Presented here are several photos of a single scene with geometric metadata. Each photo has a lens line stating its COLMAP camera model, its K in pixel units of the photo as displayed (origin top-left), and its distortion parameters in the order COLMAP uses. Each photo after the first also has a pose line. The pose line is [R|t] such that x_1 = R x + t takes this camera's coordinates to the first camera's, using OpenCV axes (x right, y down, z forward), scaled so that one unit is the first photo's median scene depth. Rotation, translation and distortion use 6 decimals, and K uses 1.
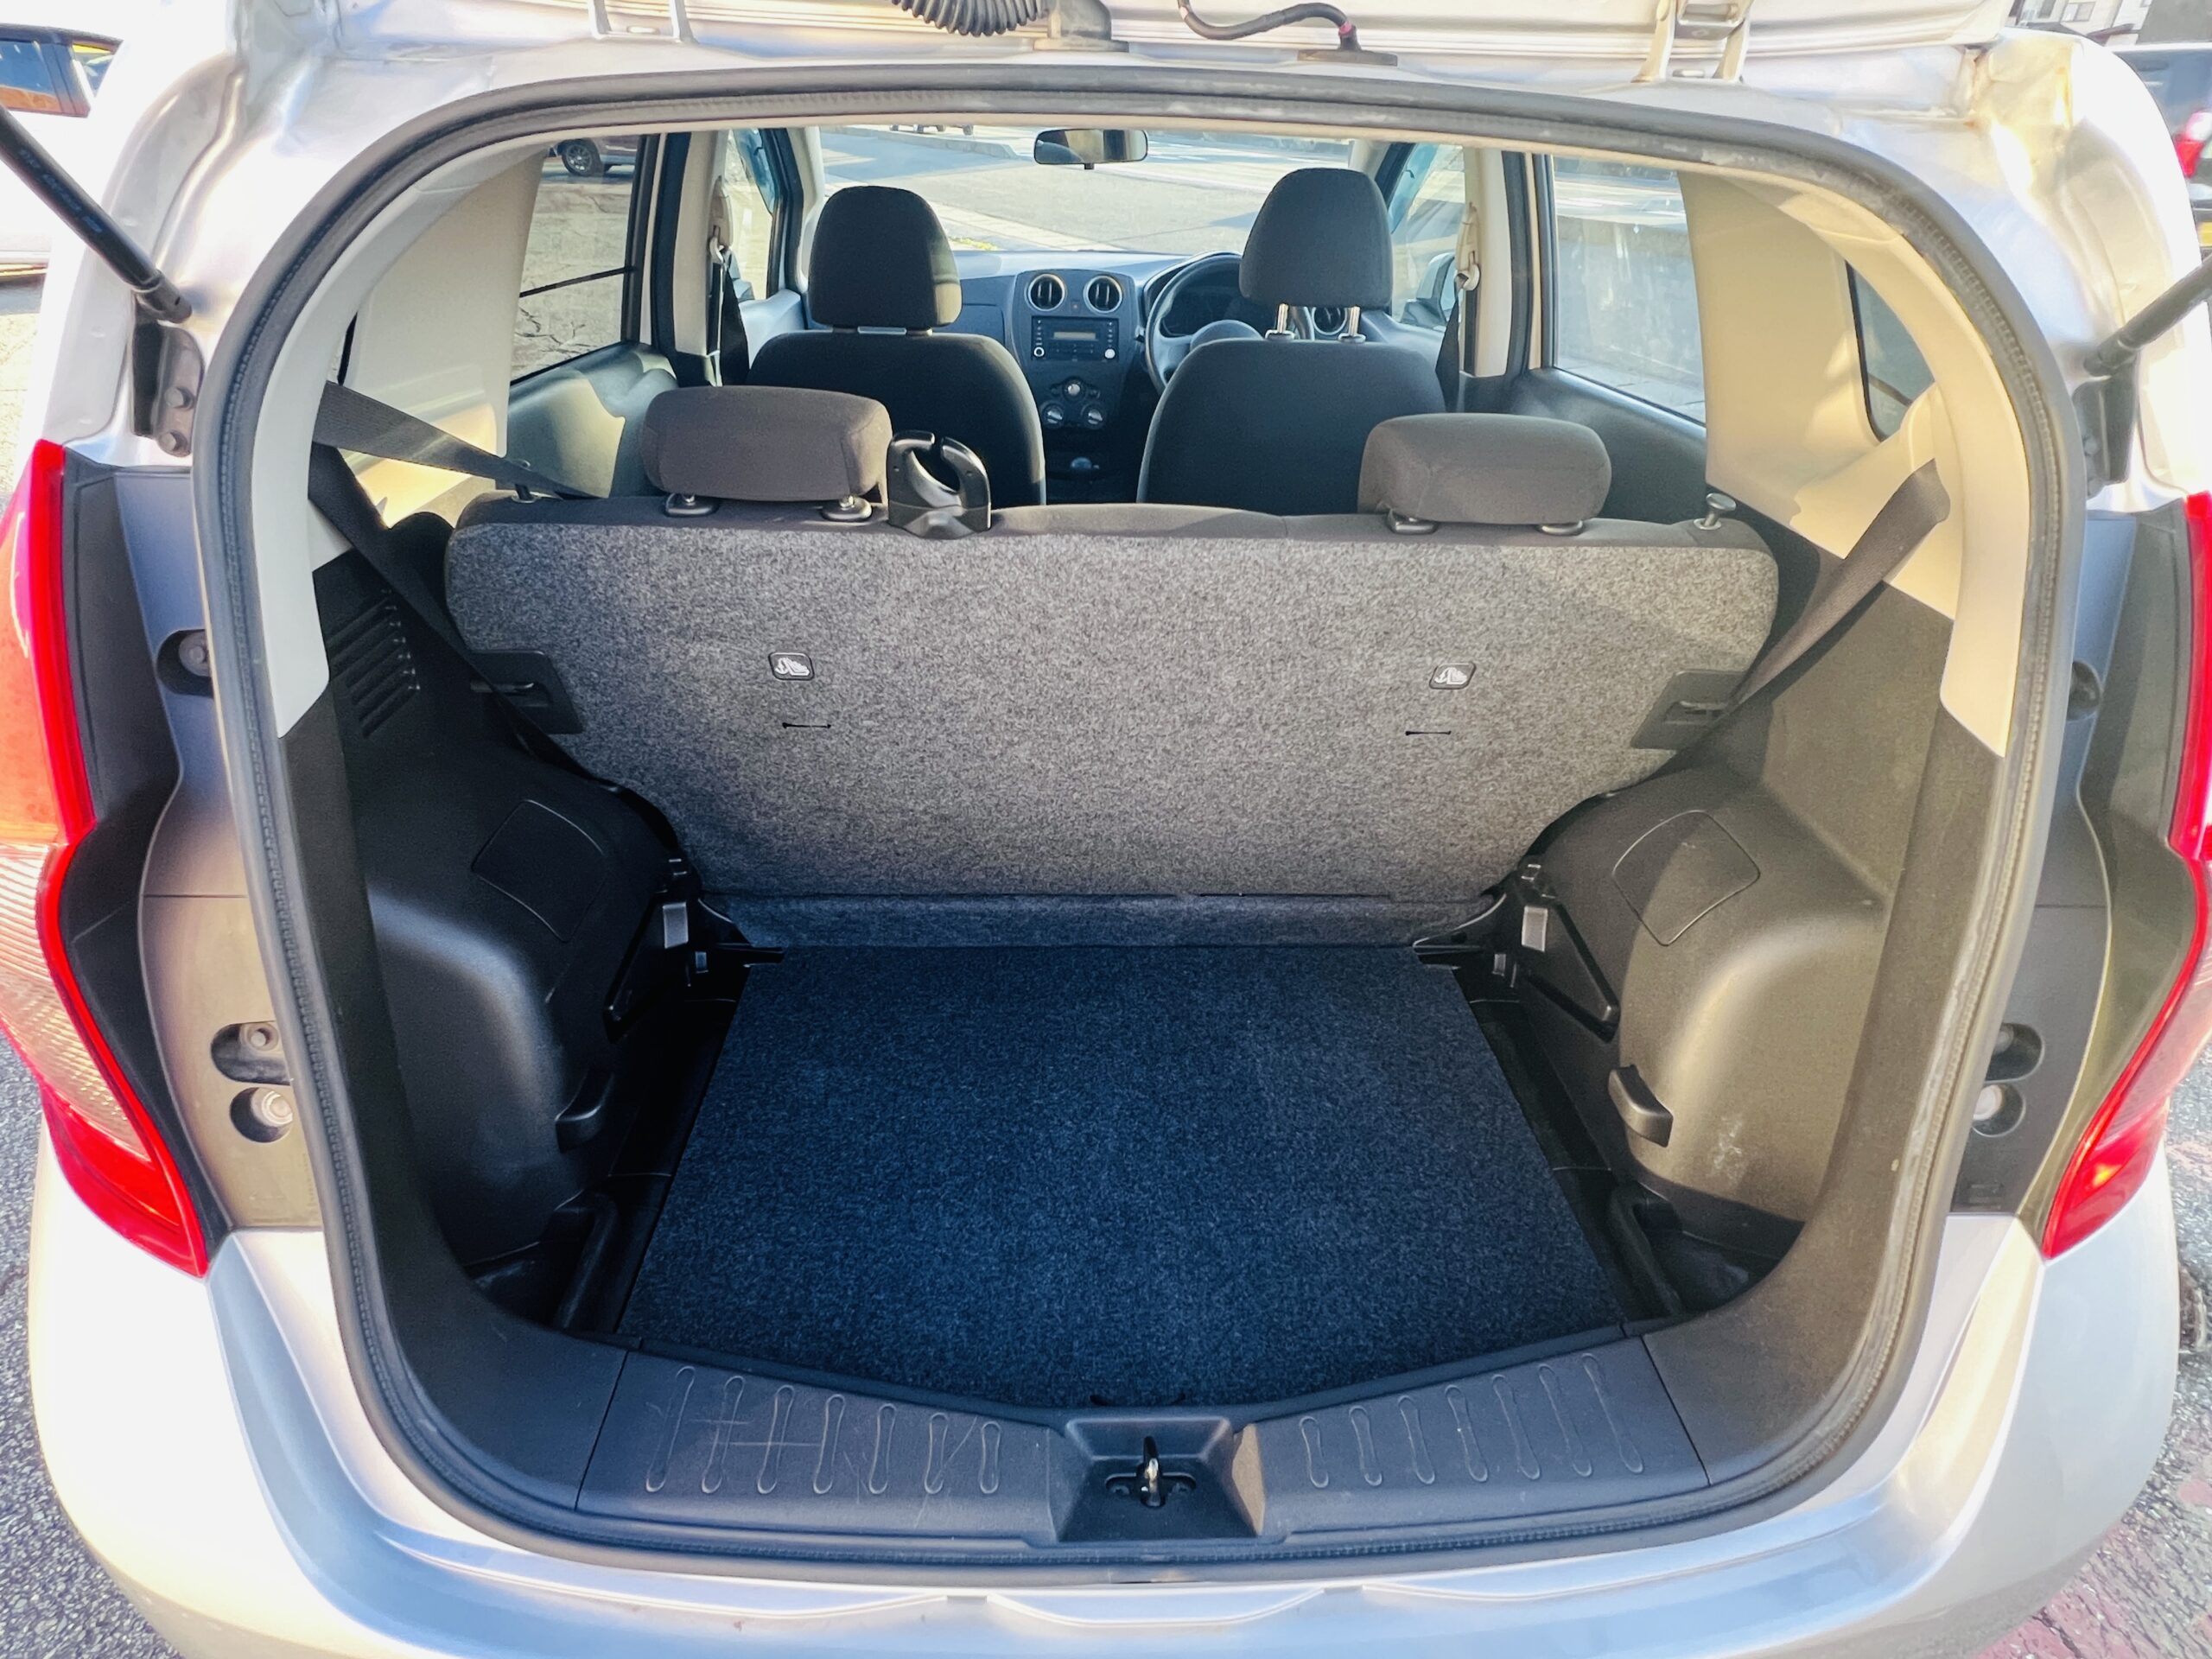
lens RADIAL K [[1163.9, 0, 1108.2], [0, 1163.9, 828.0], [0, 0, 1]] dist [-0.005088, 0.001221]
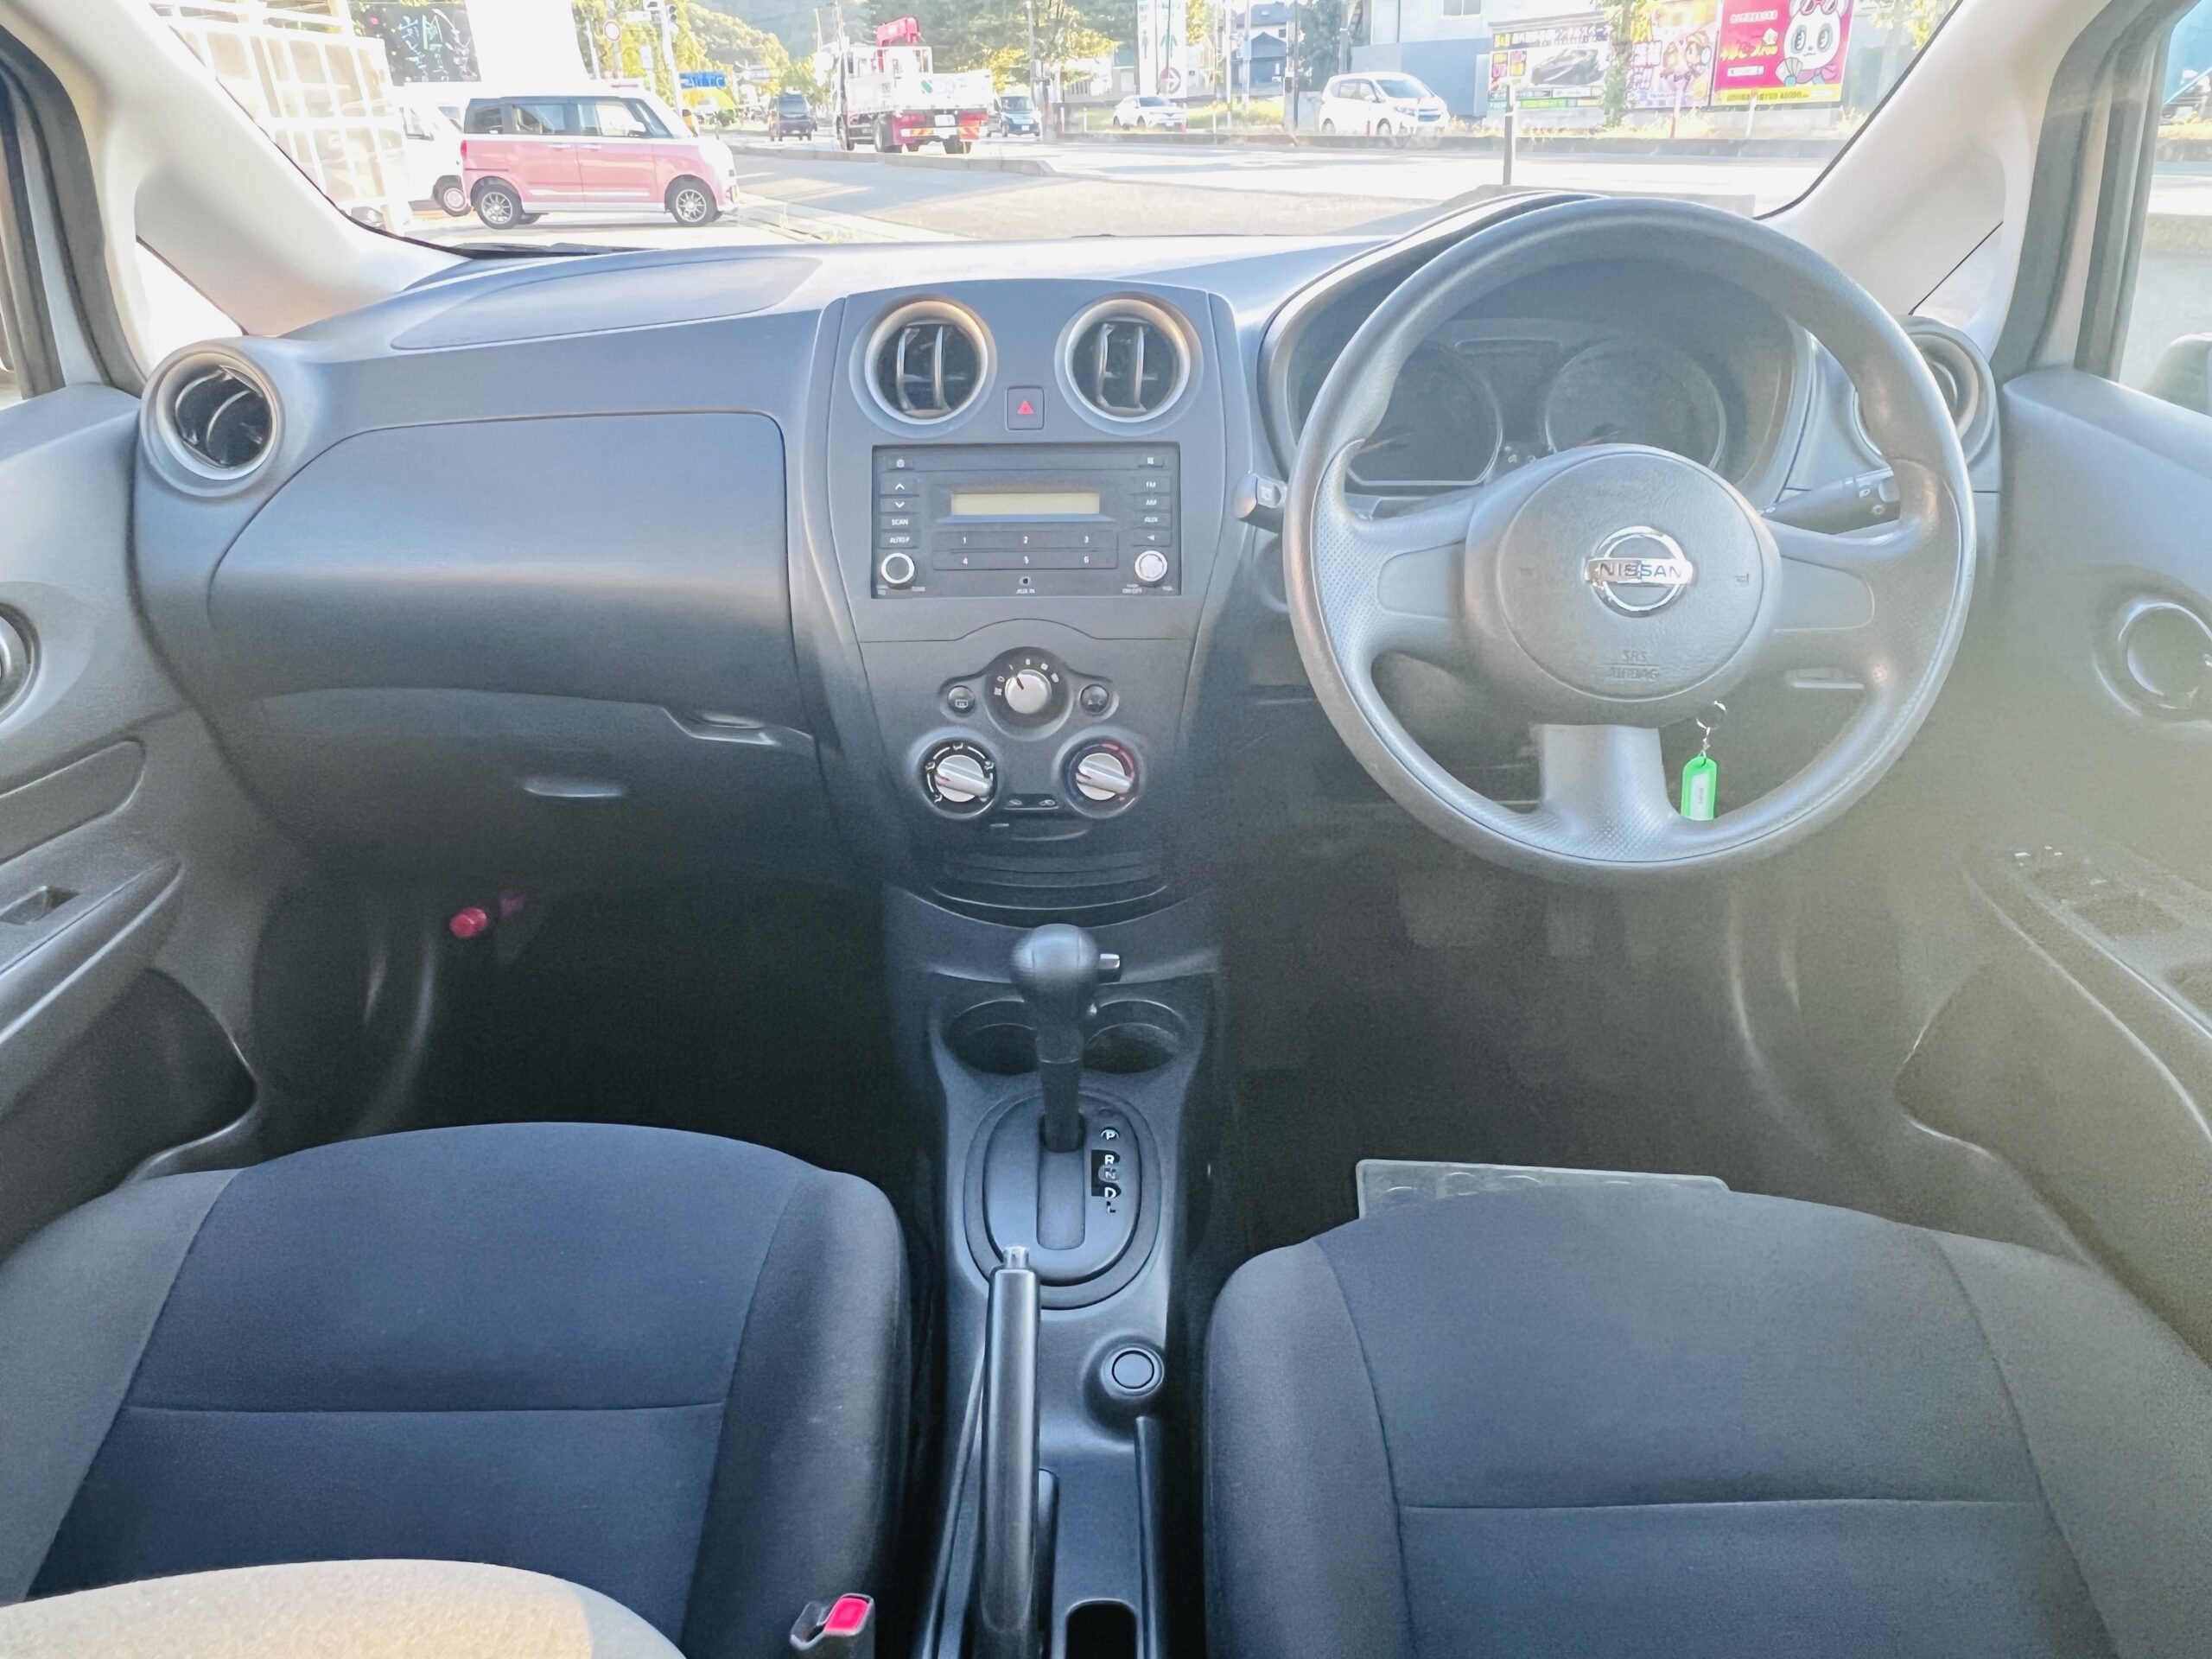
lens RADIAL K [[1457.2, 0, 1088.0], [0, 1457.2, 833.2], [0, 0, 1]] dist [-0.011928, 0.004209]
pose [[0.997253, -0.023581, -0.070220, 0.013148], [0.016149, 0.994385, -0.104582, -0.439535], [0.072292, 0.103161, 0.992034, 0.943141]]
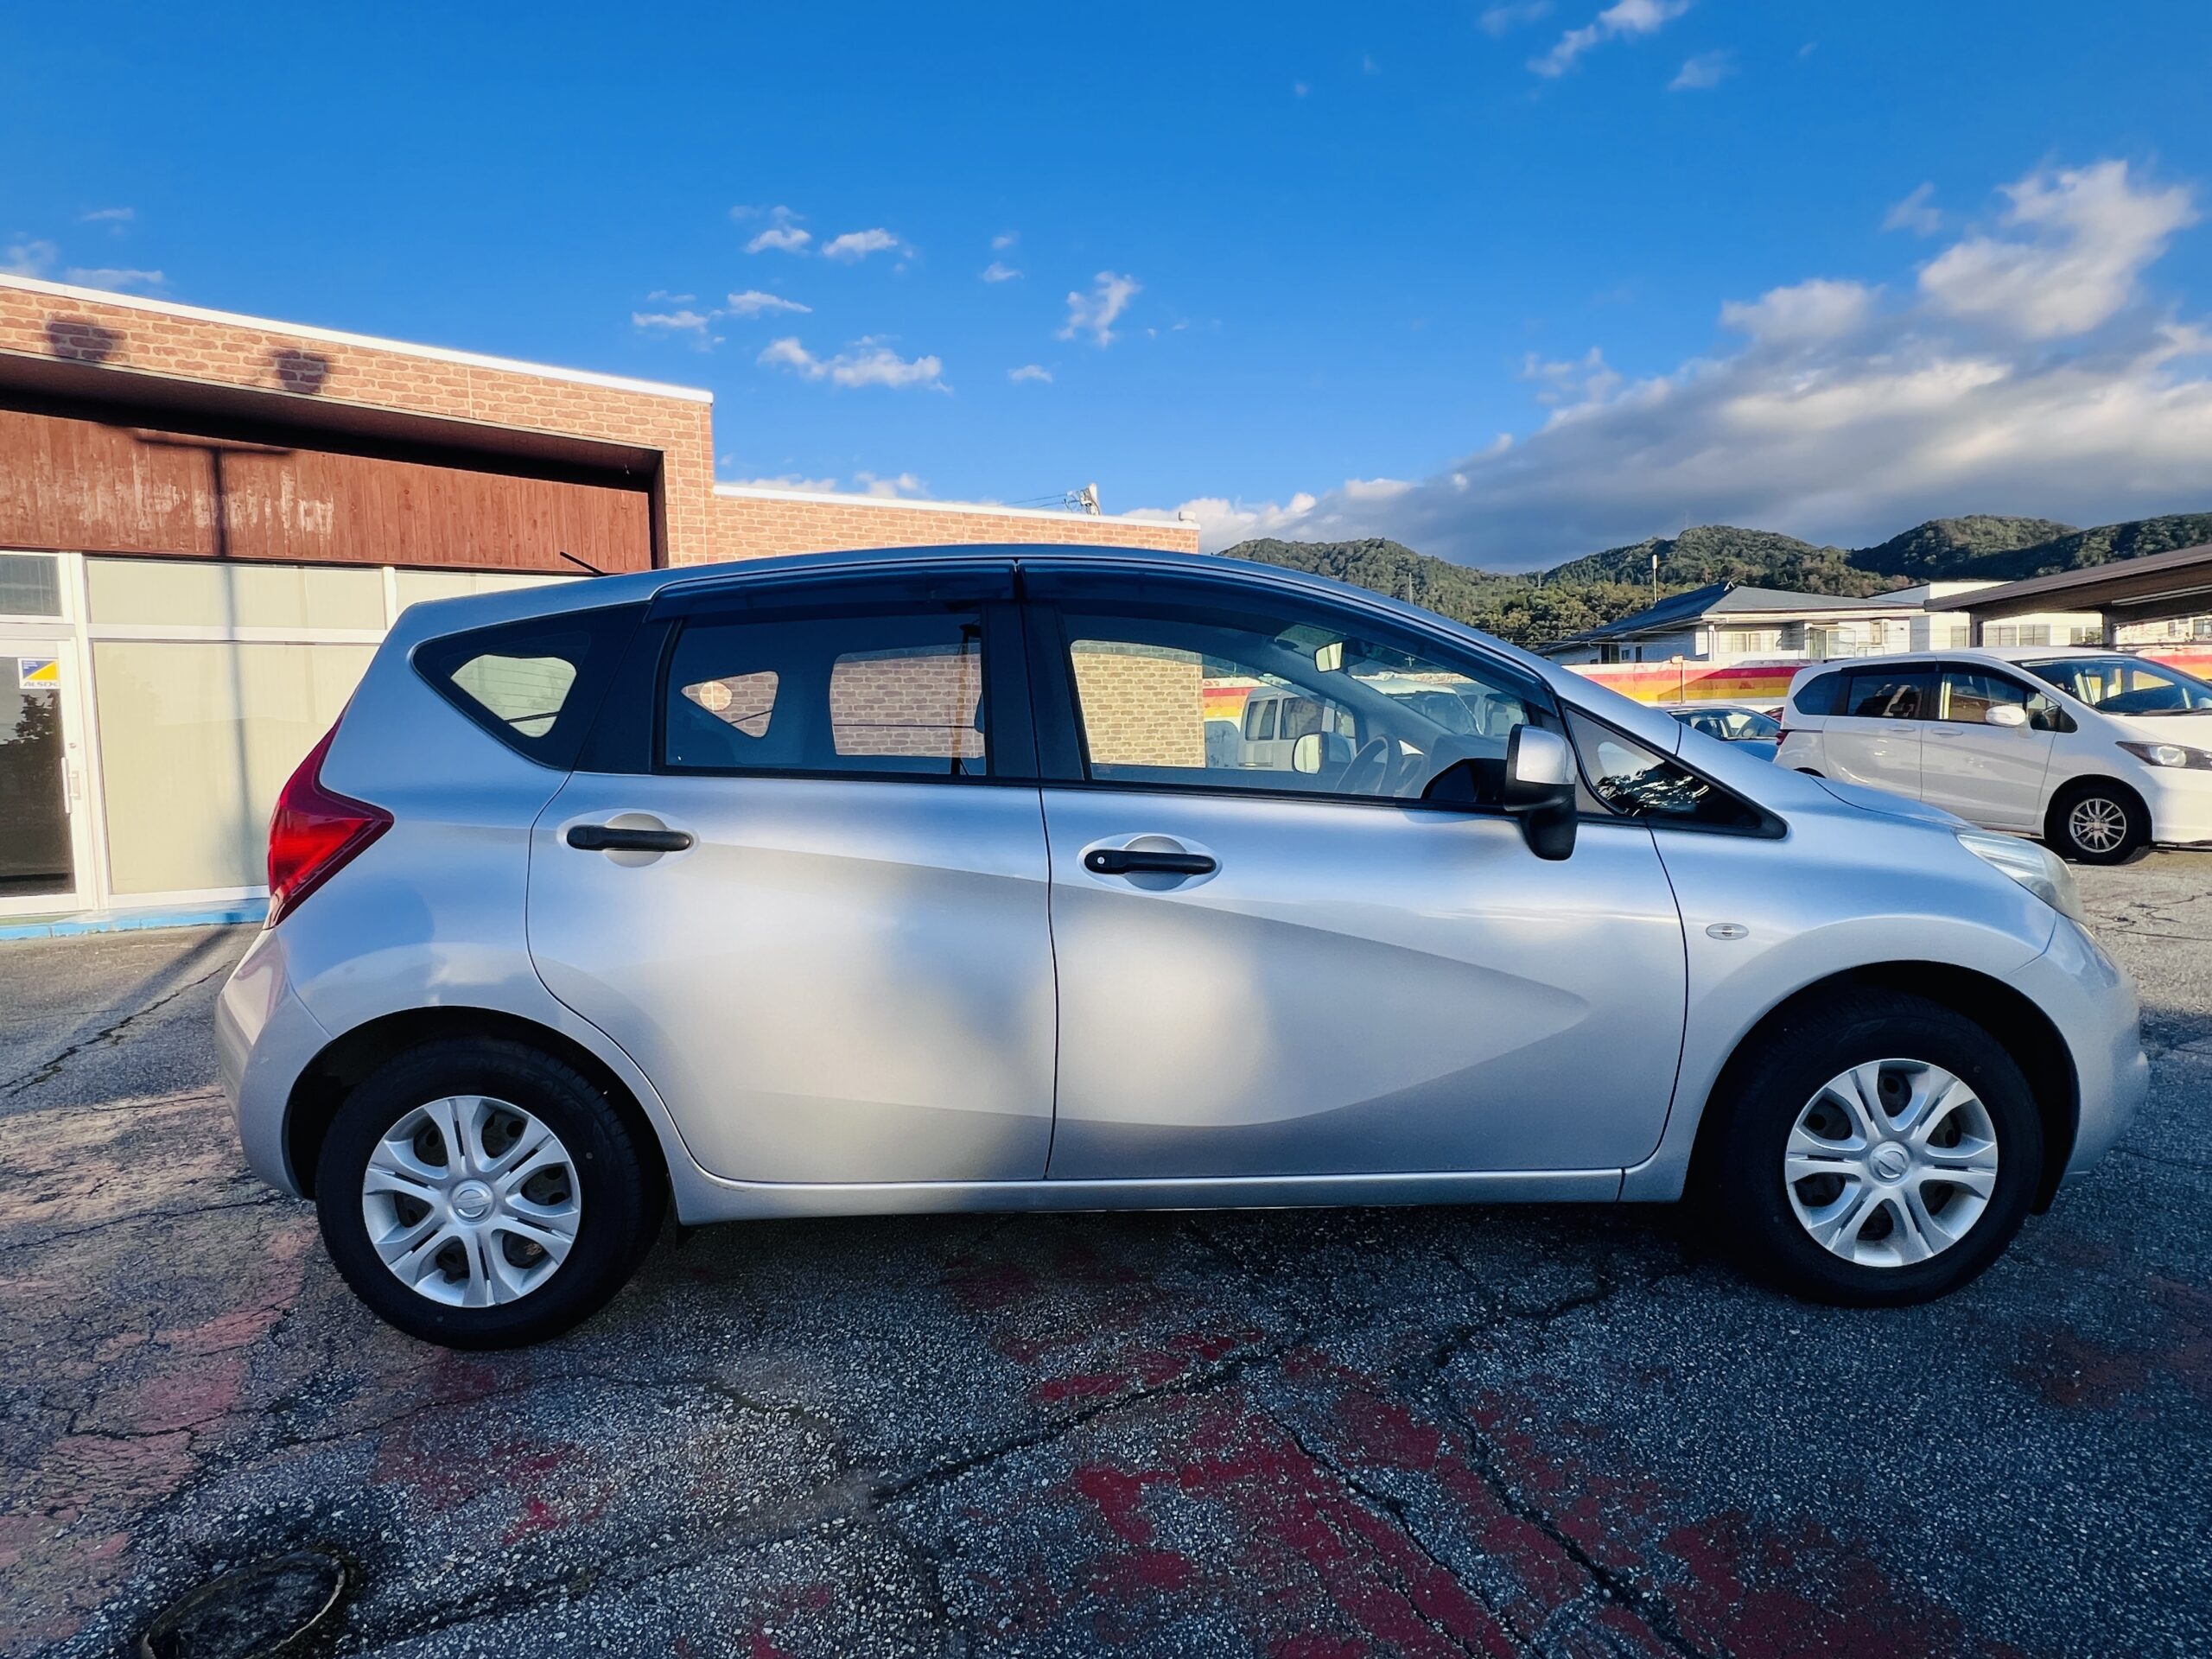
lens RADIAL K [[1105.3, 0, 1086.4], [0, 1105.3, 815.6], [0, 0, 1]] dist [0.002631, -0.001463]
pose [[-0.039074, 0.035592, -0.998602, 1.480353], [-0.506846, 0.860556, 0.050504, -0.460885], [0.861150, 0.508111, -0.015586, 1.107981]]
